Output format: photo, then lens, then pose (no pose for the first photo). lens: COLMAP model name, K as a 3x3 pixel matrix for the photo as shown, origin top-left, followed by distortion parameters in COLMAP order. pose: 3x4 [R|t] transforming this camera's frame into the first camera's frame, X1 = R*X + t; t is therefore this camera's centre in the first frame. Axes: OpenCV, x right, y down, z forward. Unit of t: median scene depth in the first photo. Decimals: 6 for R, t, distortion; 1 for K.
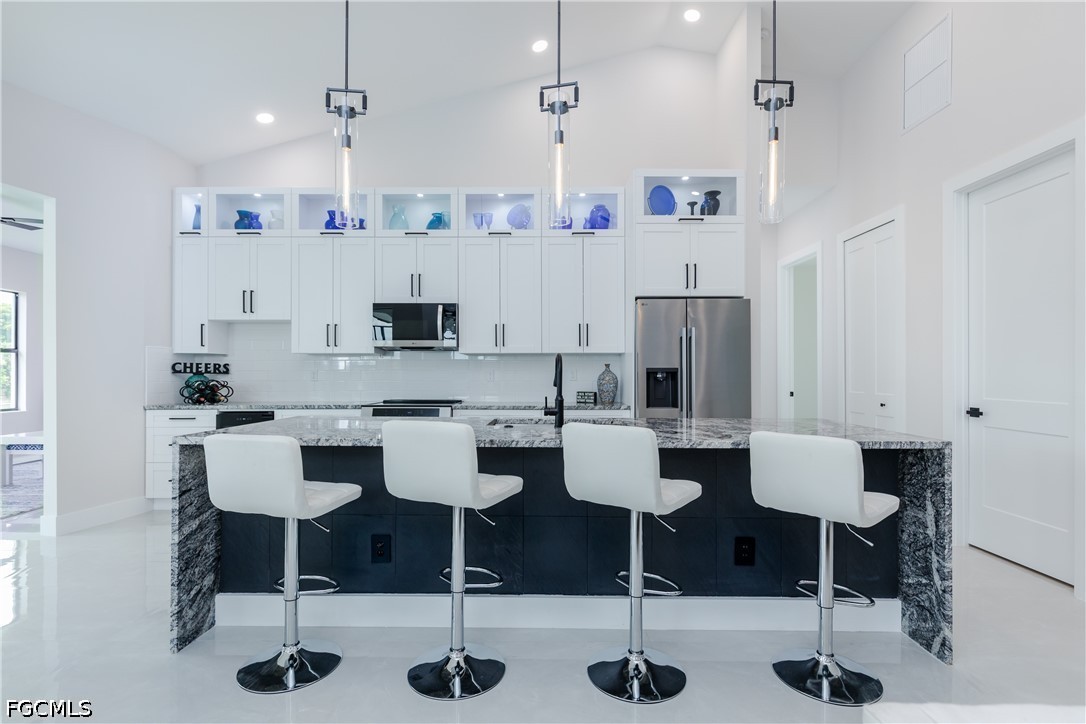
lens RADIAL K [[520.1, 0, 533.8], [0, 520.1, 371.0], [0, 0, 1]] dist [0.000056, -0.000101]
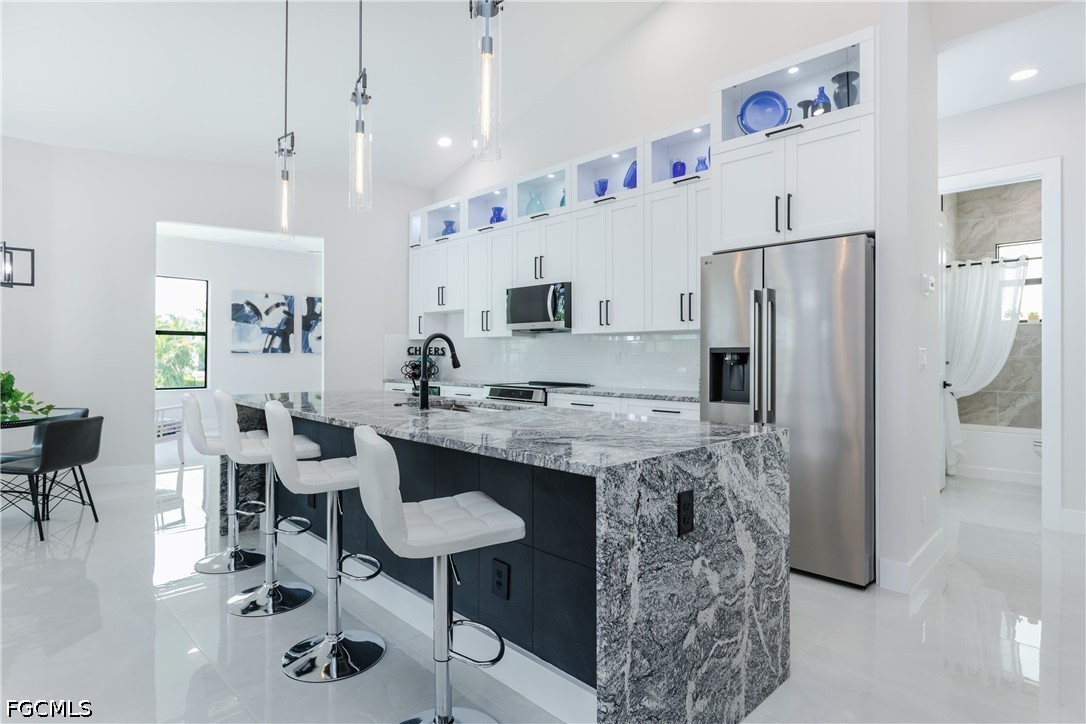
lens RADIAL K [[567.1, 0, 532.8], [0, 567.1, 355.8], [0, 0, 1]] dist [0.003112, -0.001955]
pose [[0.710200, 0.000671, -0.704000, 0.533989], [0.001588, 0.999995, 0.002555, 0.002731], [0.703999, -0.002932, 0.710195, 0.212783]]
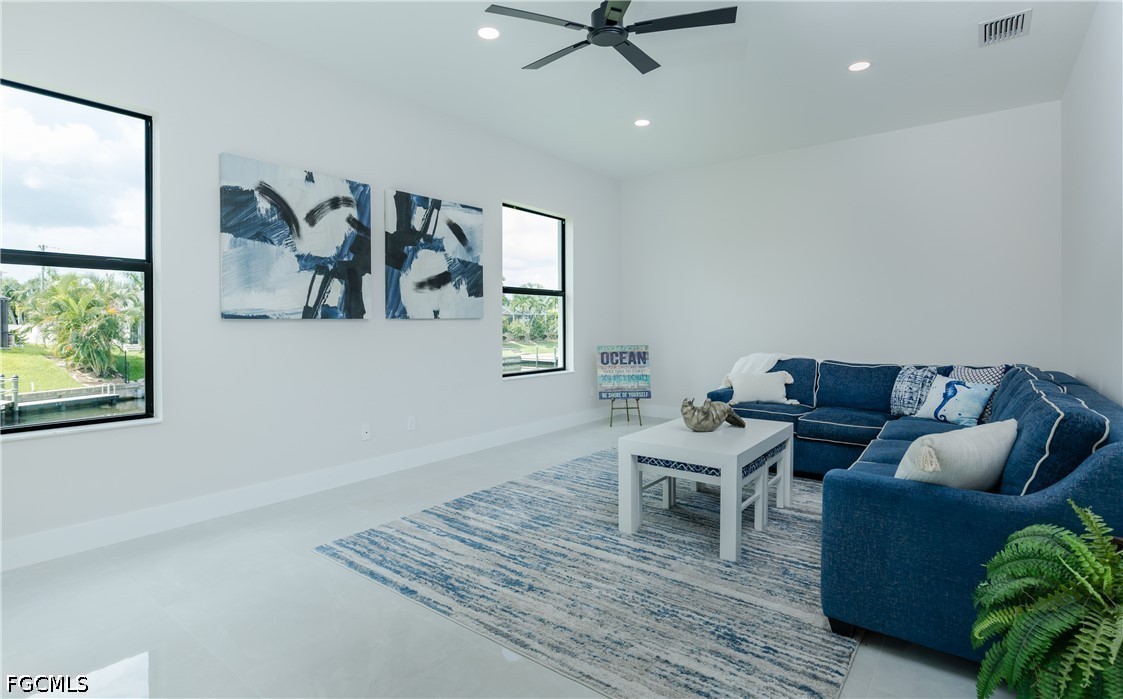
lens RADIAL K [[539.1, 0, 566.9], [0, 539.1, 326.5], [0, 0, 1]] dist [-0.006882, -0.000488]
pose [[0.807709, -0.001244, -0.589580, -0.863053], [0.009056, 0.999906, 0.010298, 0.002682], [0.589511, -0.013657, 0.807645, 0.587265]]
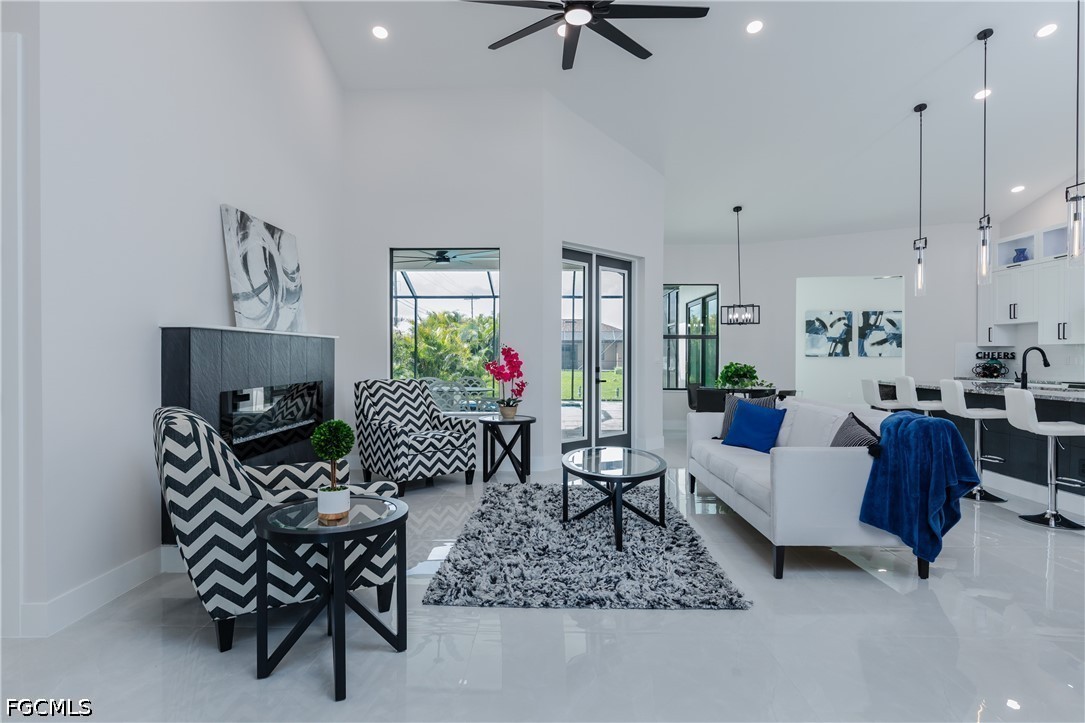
lens RADIAL K [[566.6, 0, 546.7], [0, 566.6, 358.3], [0, 0, 1]] dist [0.003112, -0.001955]
pose [[-0.011293, 0.001547, -0.999935, 1.115625], [0.000757, 0.999999, 0.001539, -0.000784], [0.999936, -0.000740, -0.011294, -0.334803]]
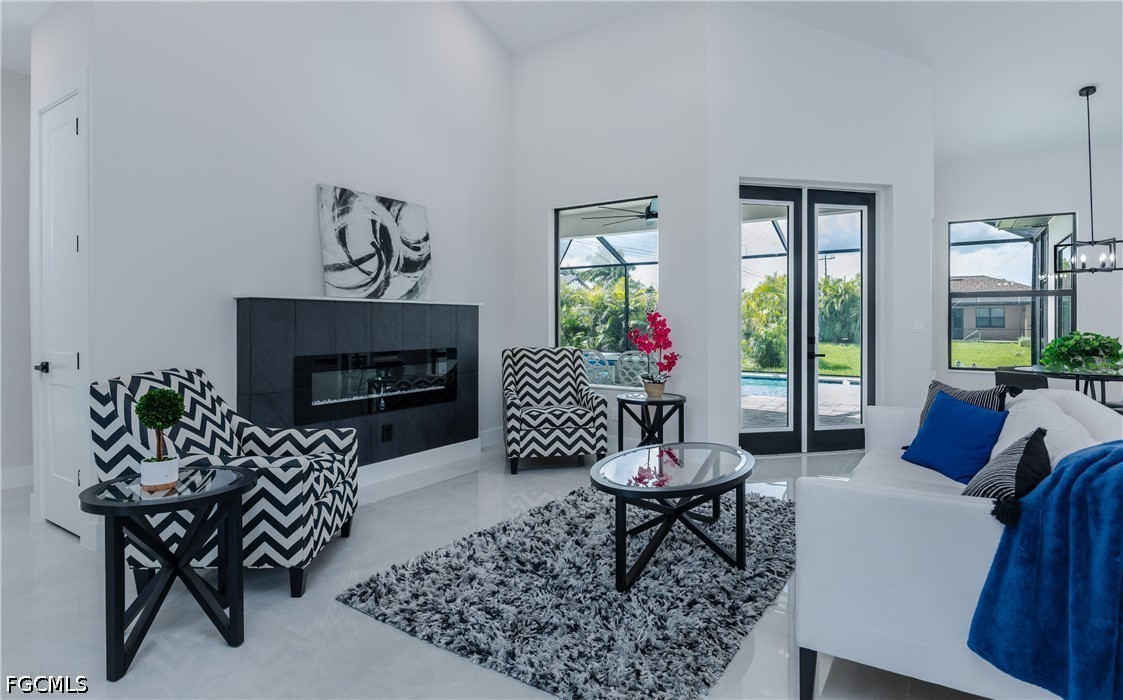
lens RADIAL K [[585.7, 0, 574.2], [0, 585.7, 324.1], [0, 0, 1]] dist [-0.003945, 0.001595]
pose [[-0.538782, -0.000953, -0.842445, 0.878770], [0.002133, 0.999995, -0.002495, 0.001151], [0.842443, -0.003141, -0.538777, -0.003276]]
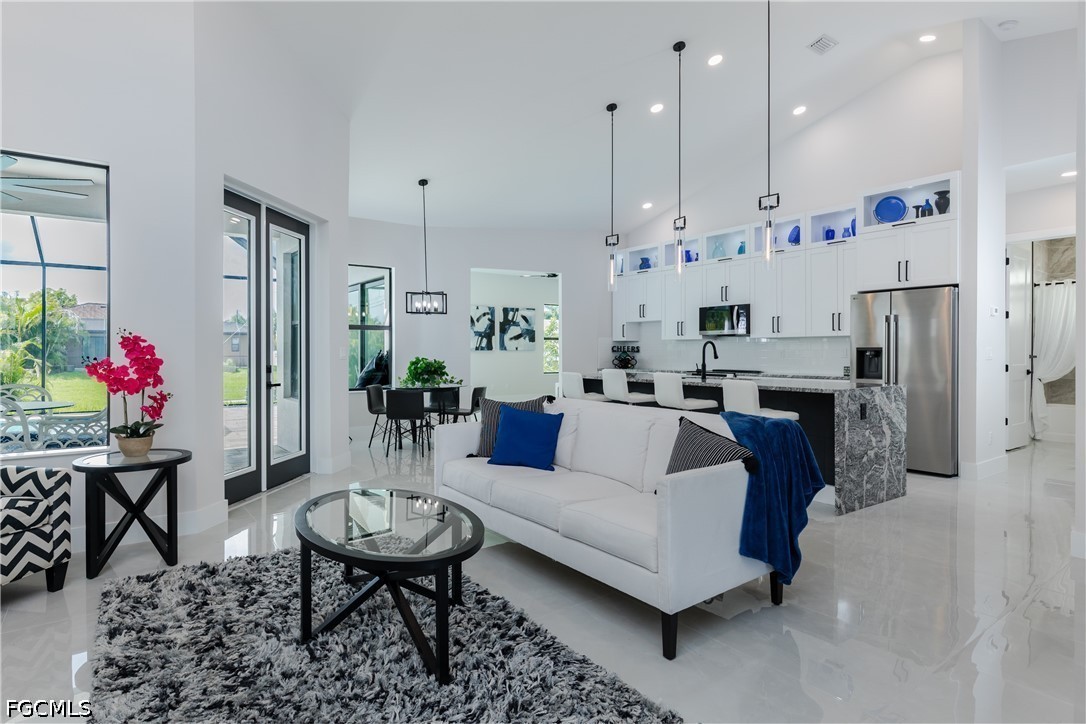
lens RADIAL K [[567.1, 0, 522.0], [0, 567.1, 356.6], [0, 0, 1]] dist [0.003112, -0.001955]
pose [[0.579565, 0.006116, -0.814903, 0.778614], [0.003946, 0.999939, 0.010311, -0.000994], [0.814916, -0.009192, 0.579506, -0.441759]]
